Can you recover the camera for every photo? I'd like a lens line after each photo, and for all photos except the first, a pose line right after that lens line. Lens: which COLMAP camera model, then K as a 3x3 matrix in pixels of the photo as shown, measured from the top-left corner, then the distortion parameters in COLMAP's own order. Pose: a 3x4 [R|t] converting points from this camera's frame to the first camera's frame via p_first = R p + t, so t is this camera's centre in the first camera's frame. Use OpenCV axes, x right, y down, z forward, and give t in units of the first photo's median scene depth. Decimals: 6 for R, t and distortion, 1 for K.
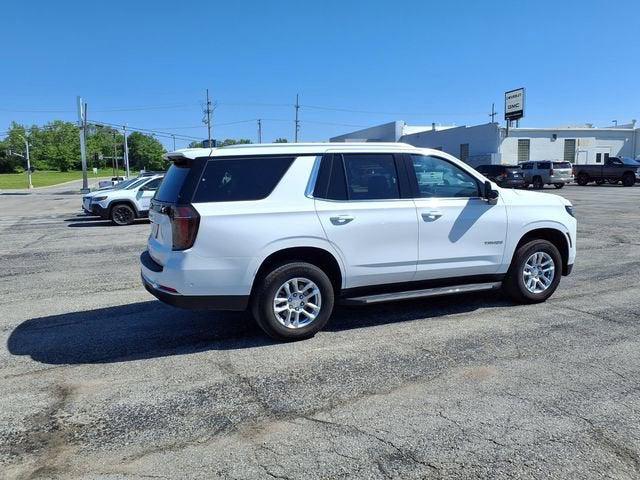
lens RADIAL K [[505.3, 0, 319.7], [0, 505.3, 241.3], [0, 0, 1]] dist [0.039315, -0.044594]
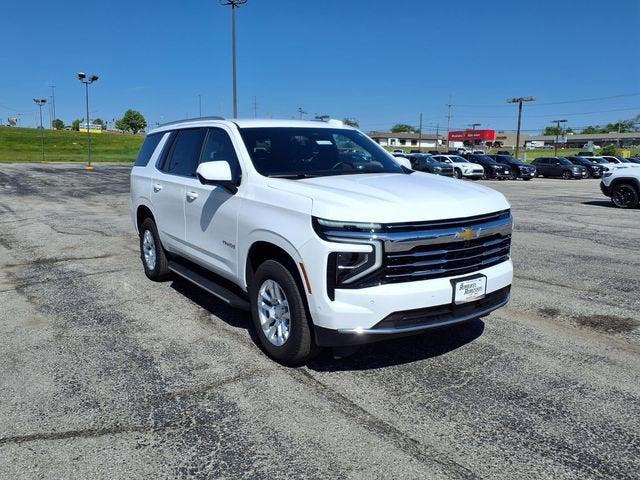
lens RADIAL K [[505.3, 0, 318.2], [0, 505.3, 247.0], [0, 0, 1]] dist [0.039315, -0.044594]
pose [[0.196106, 0.198411, -0.960300, 1.210524], [-0.135472, 0.975406, 0.173867, -0.157841], [0.971180, 0.095997, 0.218162, 1.076031]]
